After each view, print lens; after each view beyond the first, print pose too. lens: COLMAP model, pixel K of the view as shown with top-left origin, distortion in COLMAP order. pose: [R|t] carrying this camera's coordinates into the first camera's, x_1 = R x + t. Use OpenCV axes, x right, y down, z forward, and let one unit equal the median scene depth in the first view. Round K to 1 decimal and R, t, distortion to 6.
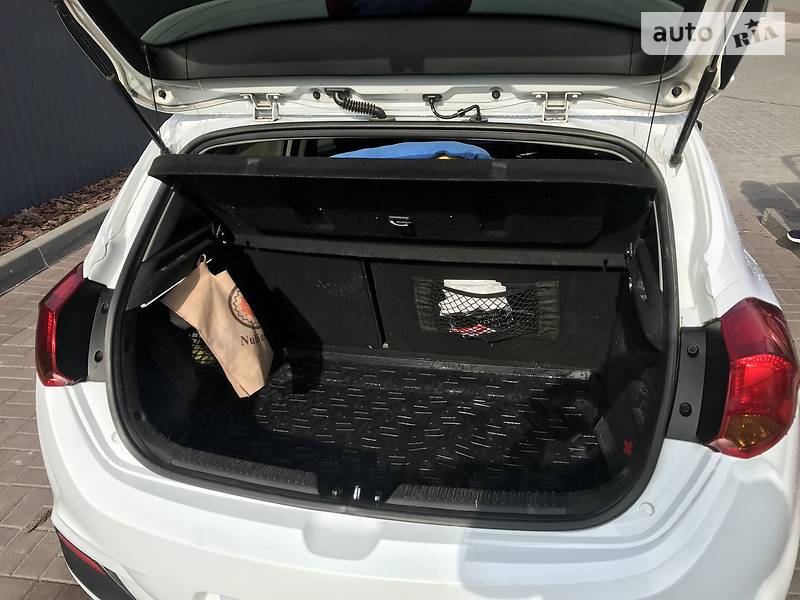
lens RADIAL K [[665.6, 0, 385.6], [0, 665.6, 300.0], [0, 0, 1]] dist [0.021799, -0.021198]
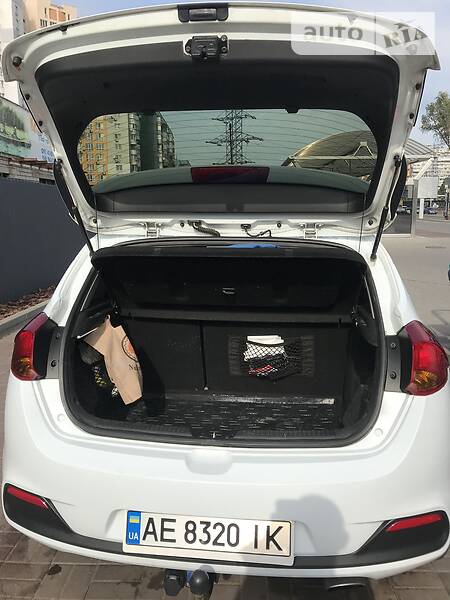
lens RADIAL K [[499.2, 0, 223.8], [0, 499.2, 297.8], [0, 0, 1]] dist [0.021799, -0.021198]
pose [[0.991547, 0.012529, 0.129138, -0.167138], [0.021974, 0.964732, -0.262316, 0.253365], [-0.127870, 0.262936, 0.956302, -0.276350]]
